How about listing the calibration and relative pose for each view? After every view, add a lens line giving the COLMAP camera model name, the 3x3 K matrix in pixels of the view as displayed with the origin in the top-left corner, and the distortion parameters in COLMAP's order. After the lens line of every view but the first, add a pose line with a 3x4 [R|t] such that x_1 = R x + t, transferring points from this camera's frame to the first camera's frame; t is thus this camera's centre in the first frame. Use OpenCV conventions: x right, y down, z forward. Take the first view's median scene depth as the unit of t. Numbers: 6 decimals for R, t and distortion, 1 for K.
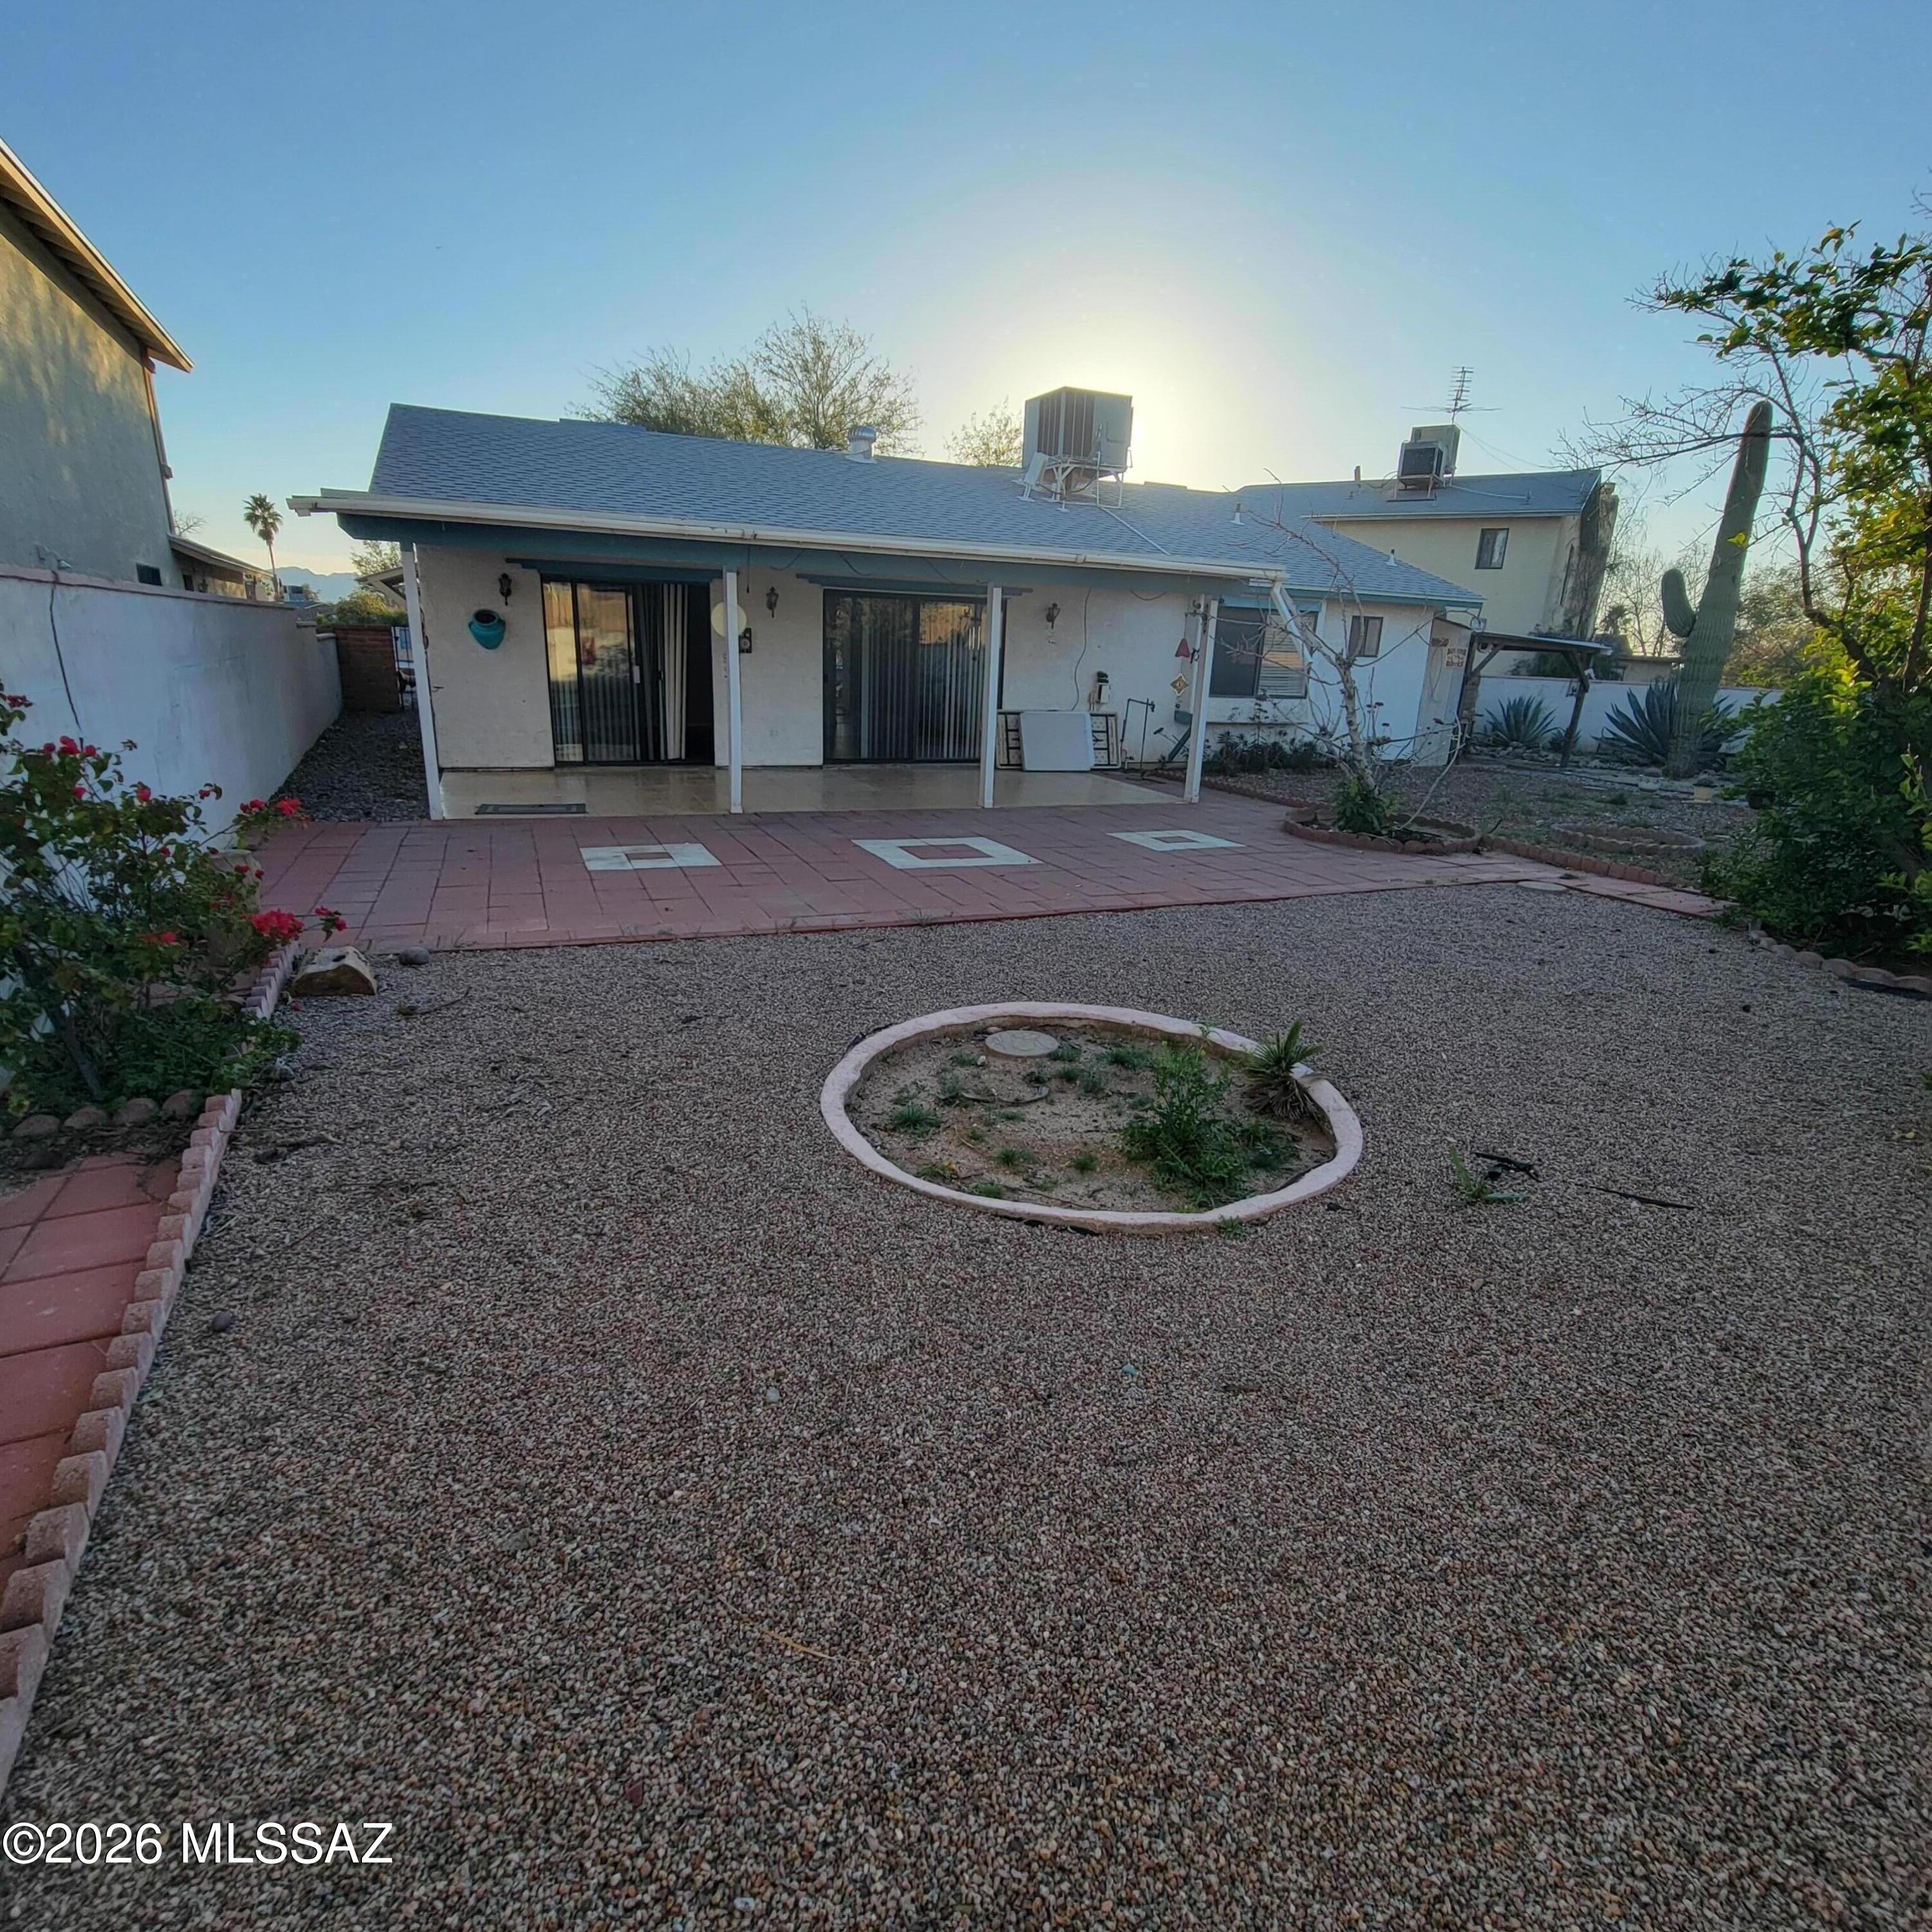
lens RADIAL K [[1053.6, 0, 955.9], [0, 1053.6, 973.2], [0, 0, 1]] dist [0.001794, 0.000074]
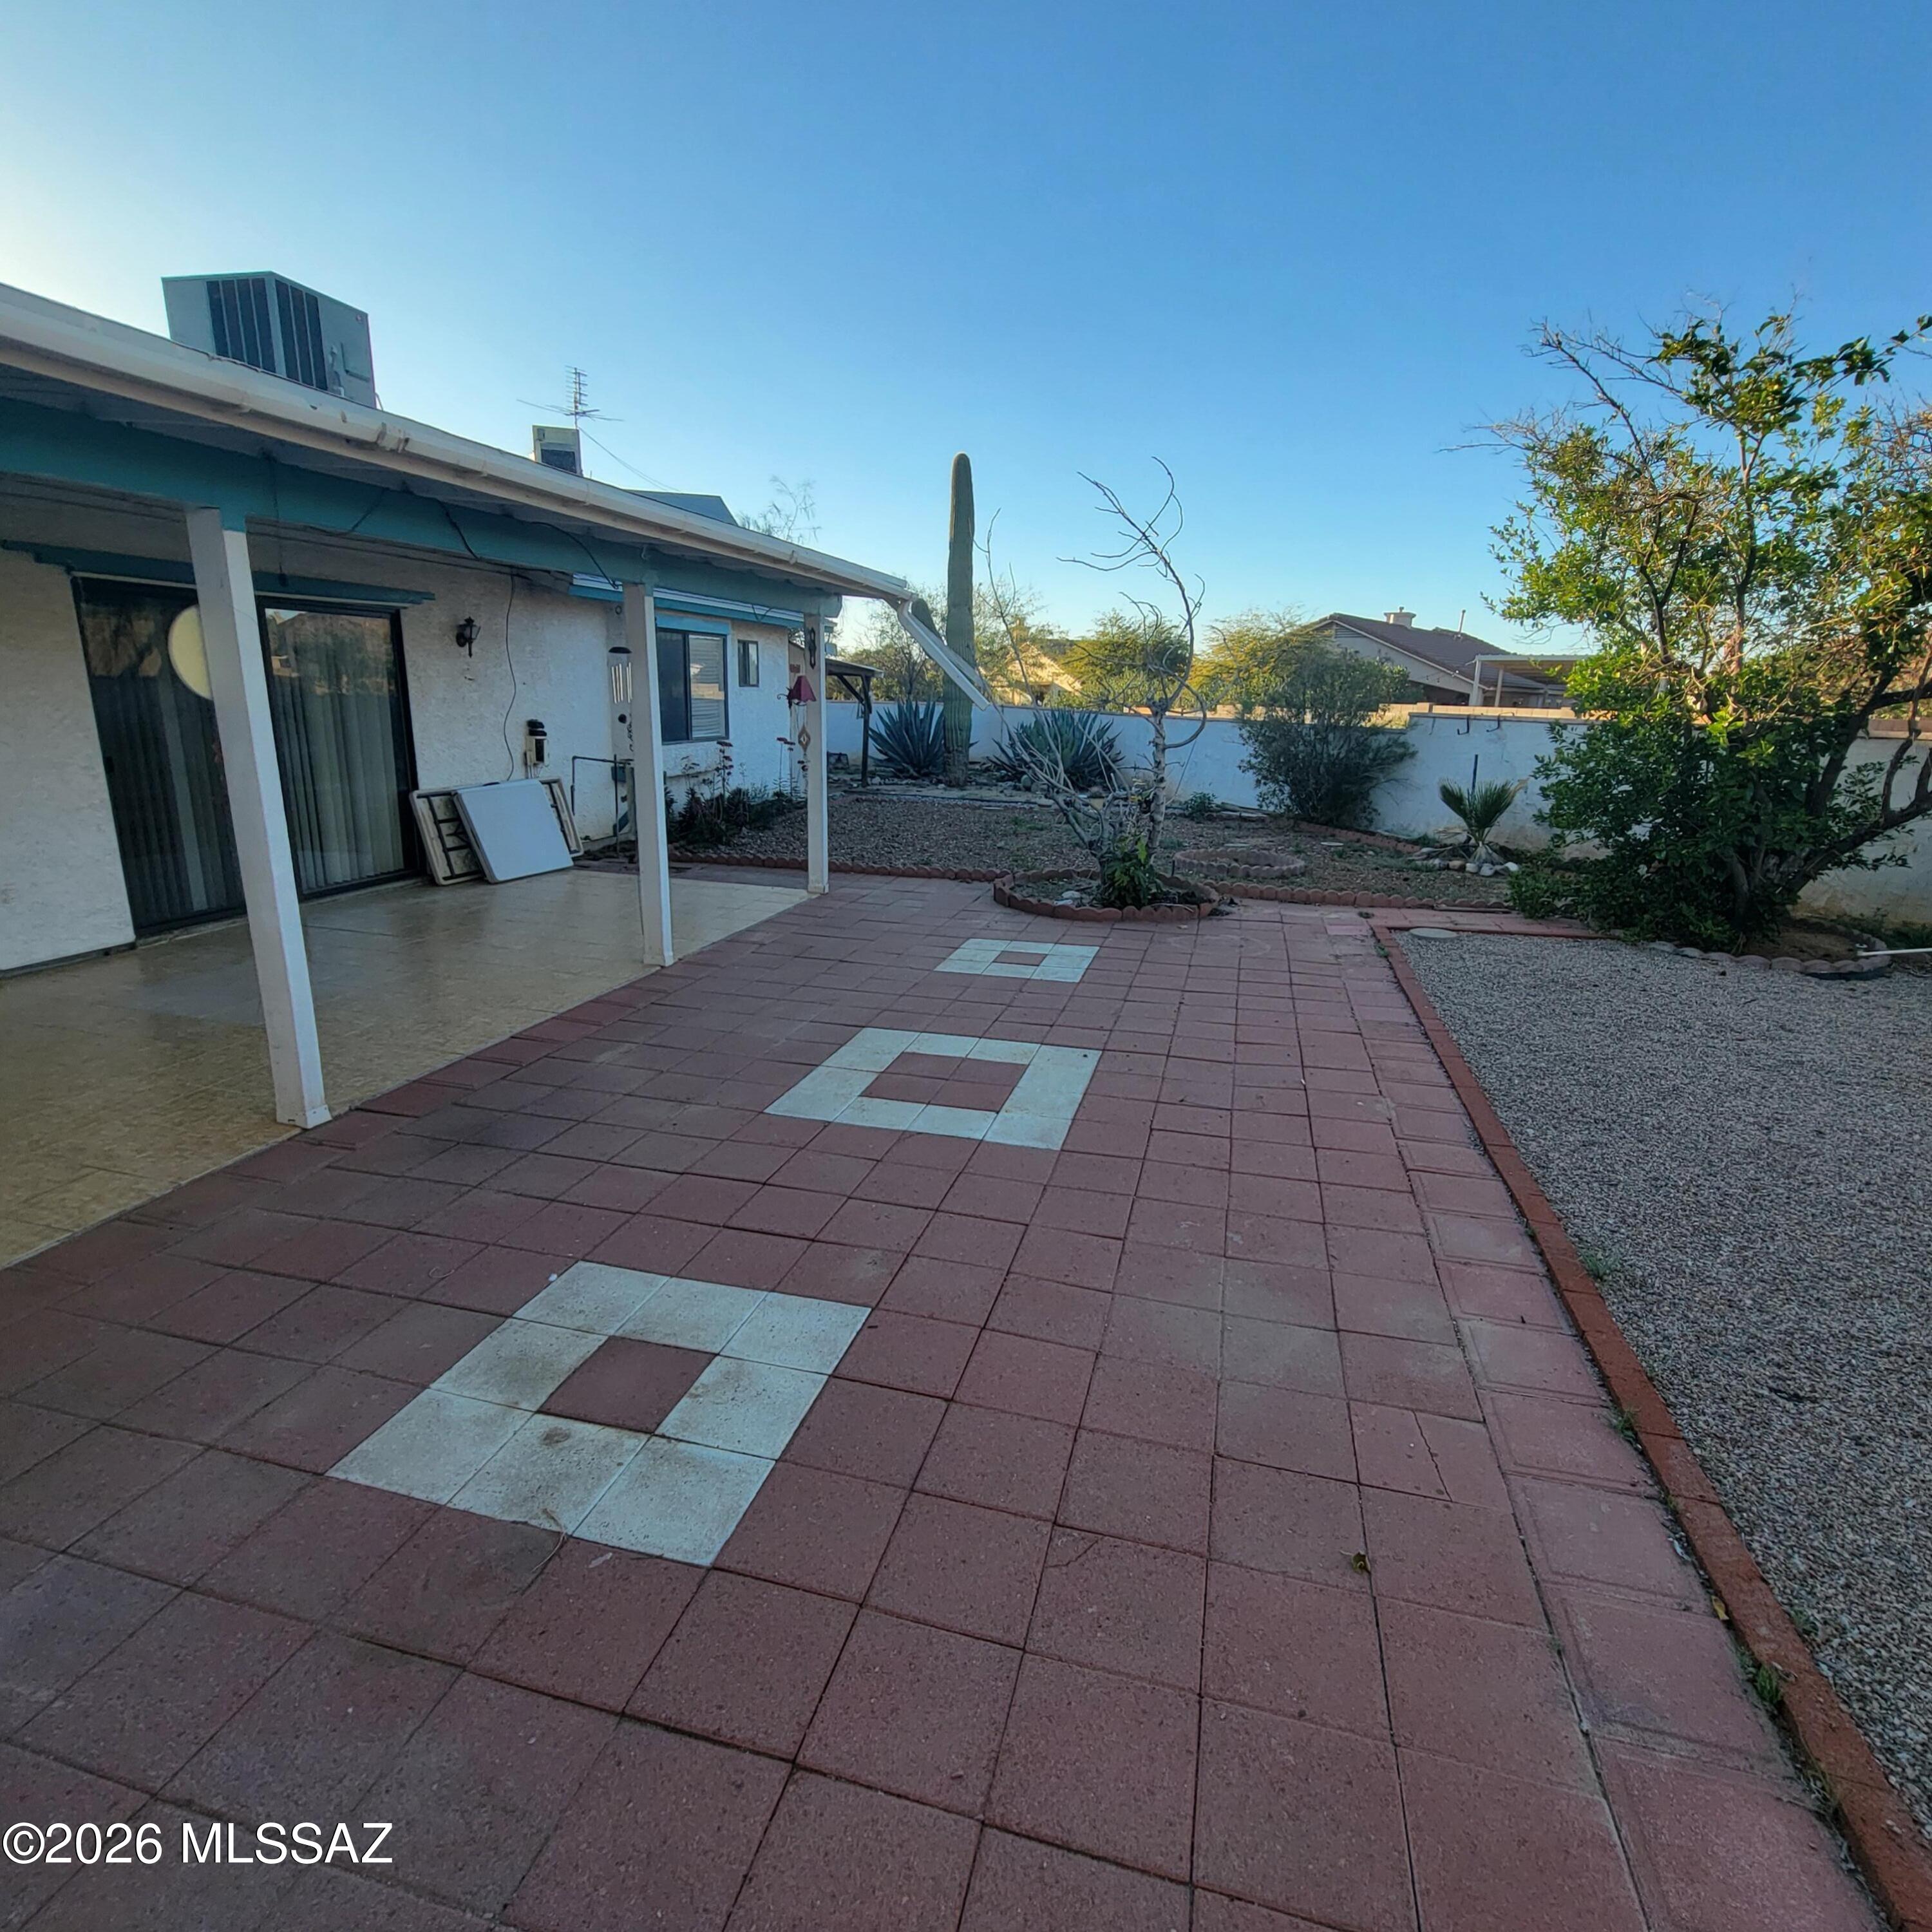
lens RADIAL K [[1053.6, 0, 964.8], [0, 1053.6, 968.1], [0, 0, 1]] dist [0.001794, 0.000074]
pose [[0.610242, -0.226282, 0.759211, -0.240039], [0.237198, 0.966564, 0.097428, -0.130255], [-0.755872, 0.120628, 0.643511, 0.369147]]
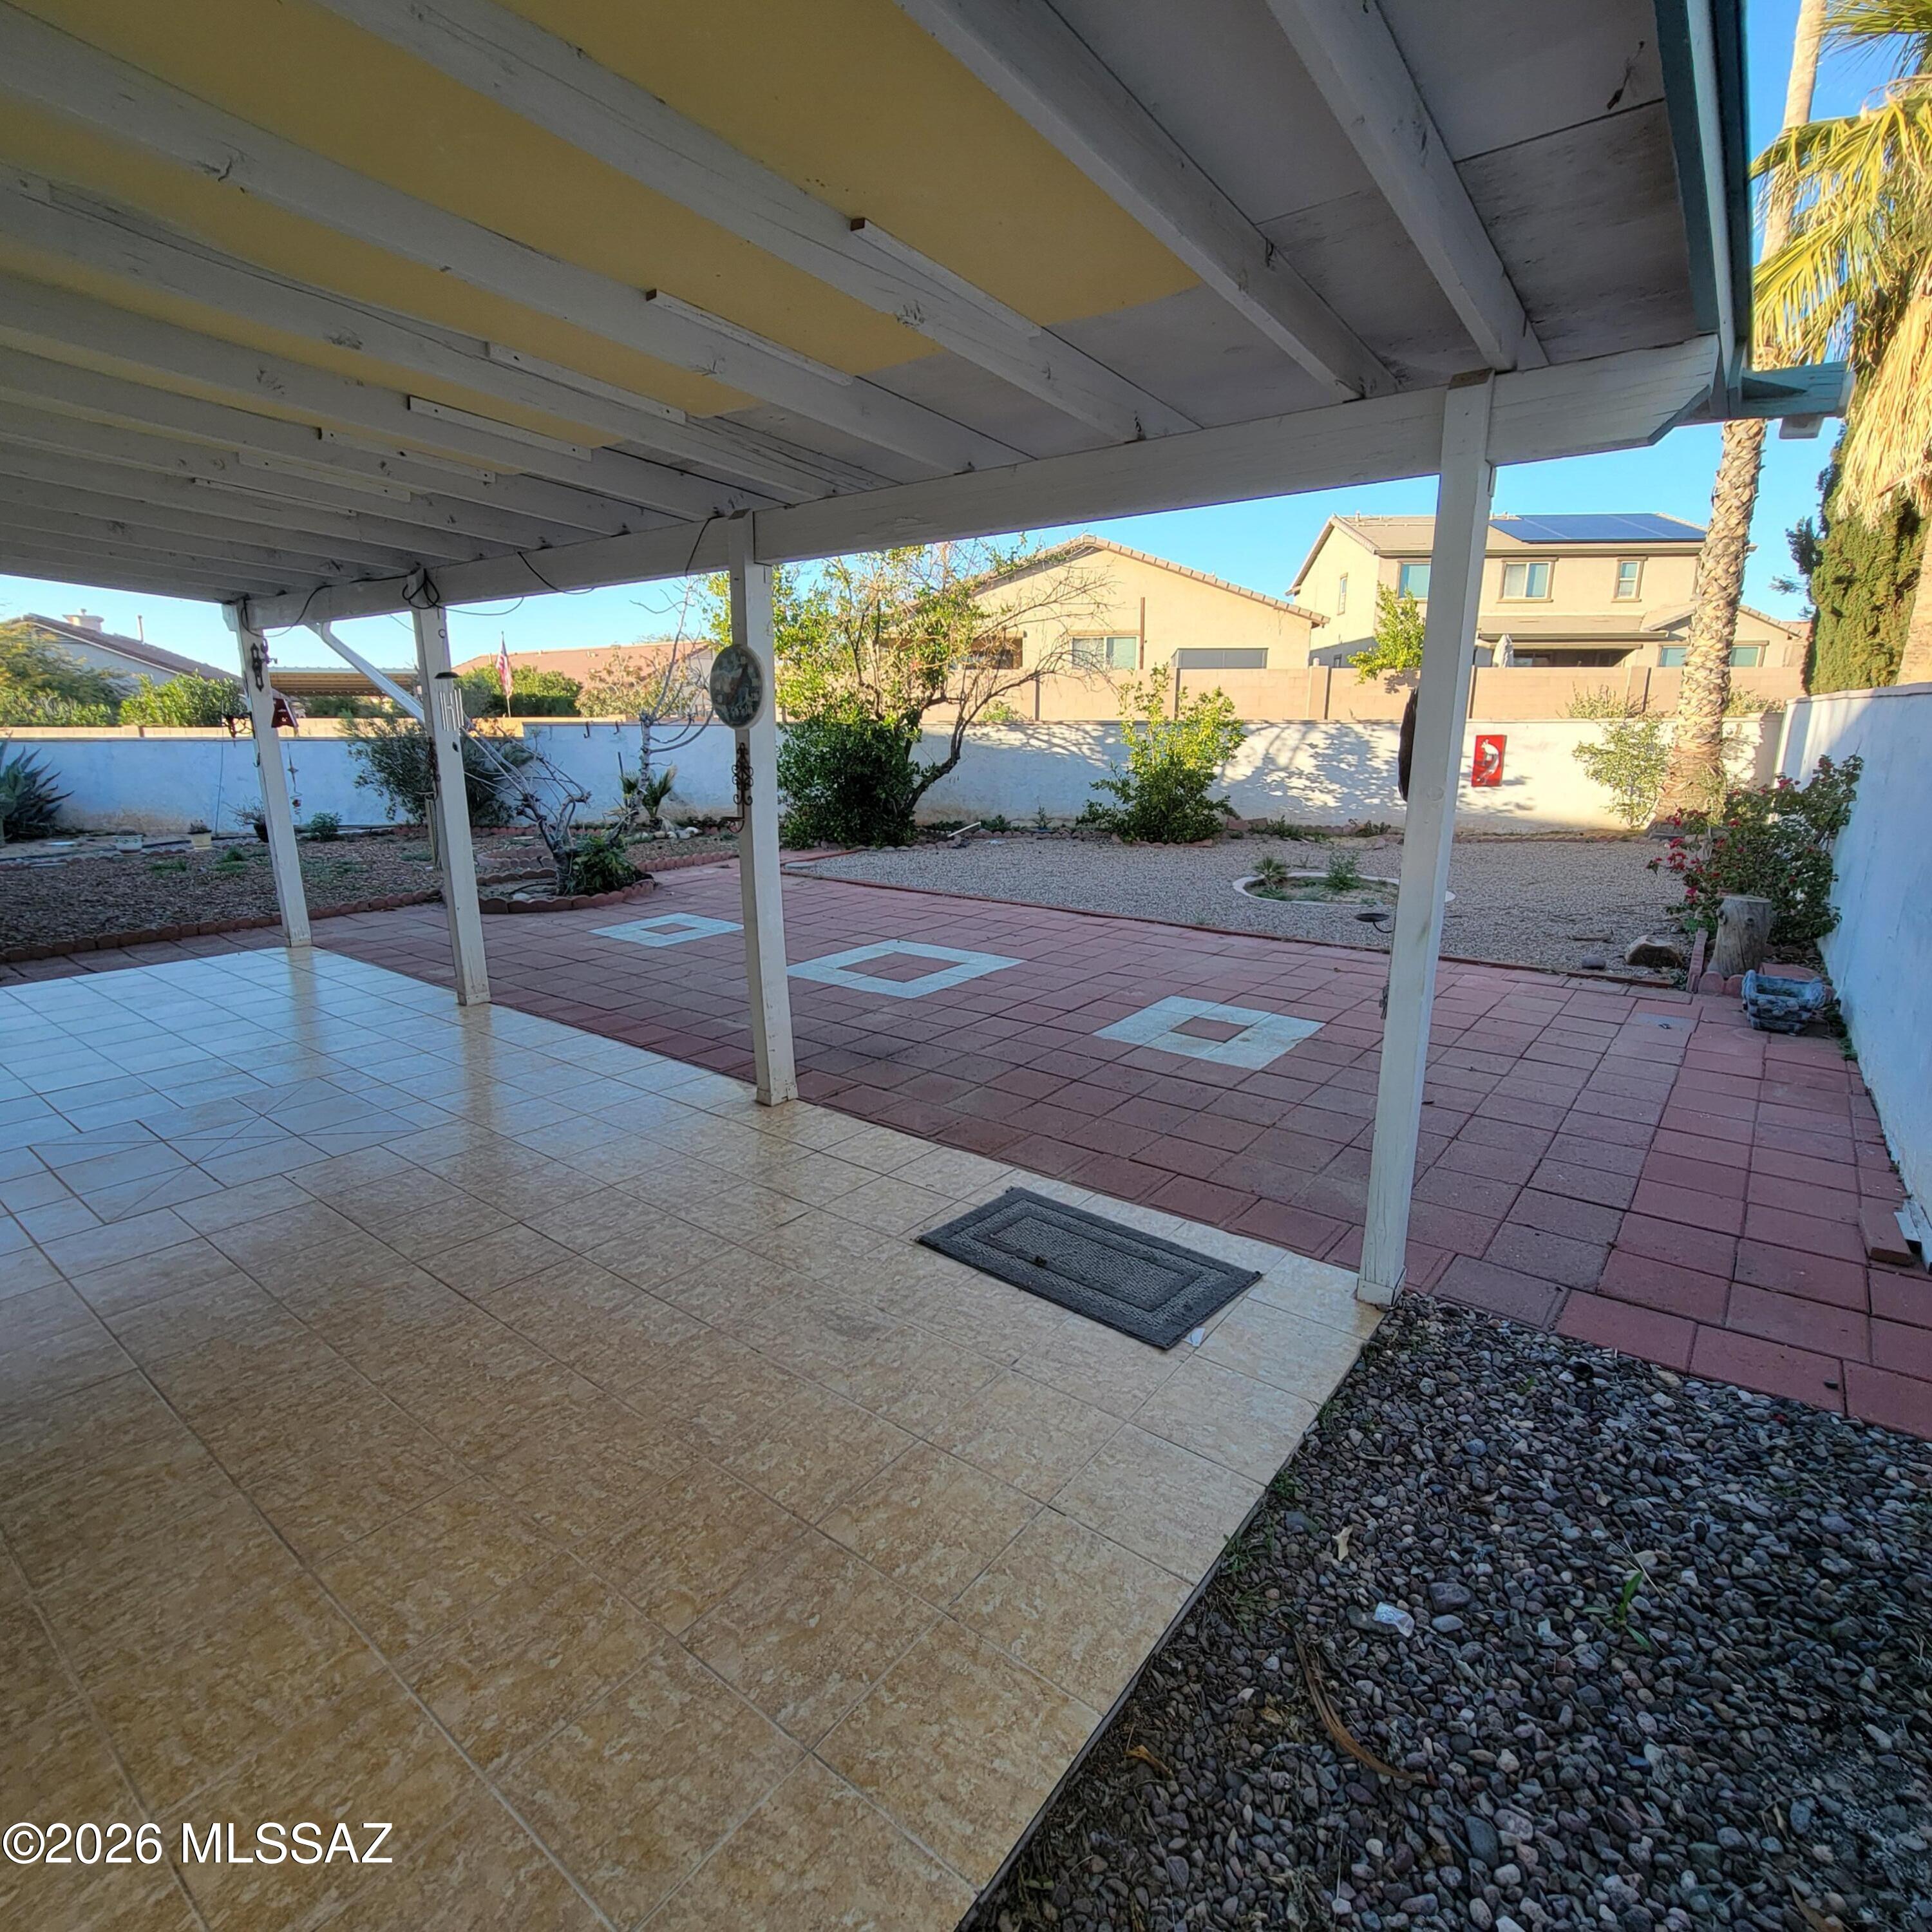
lens RADIAL K [[1053.6, 0, 955.8], [0, 1053.6, 963.6], [0, 0, 1]] dist [0.001794, 0.000074]
pose [[-0.480098, -0.240121, 0.843711, -0.428519], [0.249277, 0.884810, 0.393665, -0.253705], [-0.841051, 0.399316, -0.364939, 0.744972]]
